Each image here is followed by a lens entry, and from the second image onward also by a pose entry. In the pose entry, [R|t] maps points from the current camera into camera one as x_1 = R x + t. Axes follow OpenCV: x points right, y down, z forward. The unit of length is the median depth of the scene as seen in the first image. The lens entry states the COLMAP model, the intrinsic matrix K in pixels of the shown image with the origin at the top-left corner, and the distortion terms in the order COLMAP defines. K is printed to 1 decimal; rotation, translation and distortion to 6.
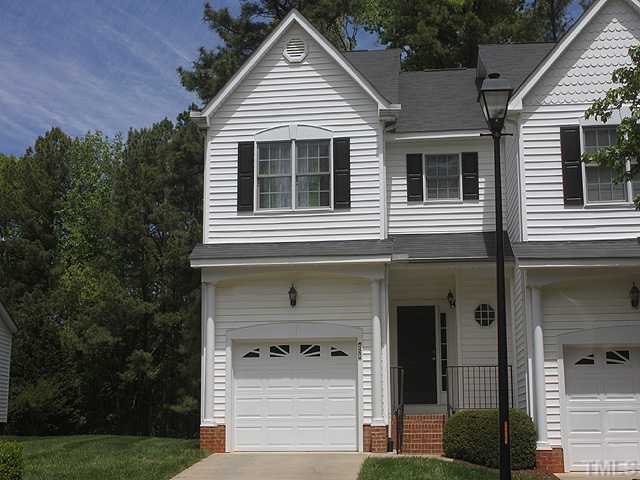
lens RADIAL K [[916.6, 0, 319.9], [0, 916.6, 239.5], [0, 0, 1]] dist [-0.021964, 0.000000]
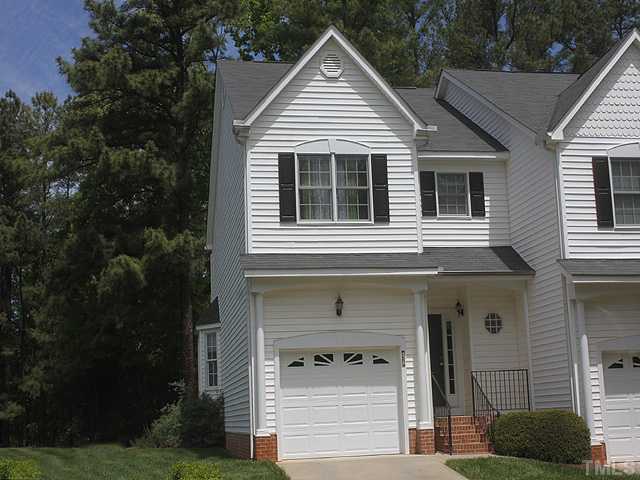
lens RADIAL K [[916.6, 0, 320.3], [0, 916.6, 240.4], [0, 0, 1]] dist [-0.021964, 0.000000]
pose [[0.953992, 0.022427, 0.298992, -0.354266], [-0.024280, 0.999702, 0.002486, -0.013972], [-0.298847, -0.009631, 0.954252, 0.024530]]
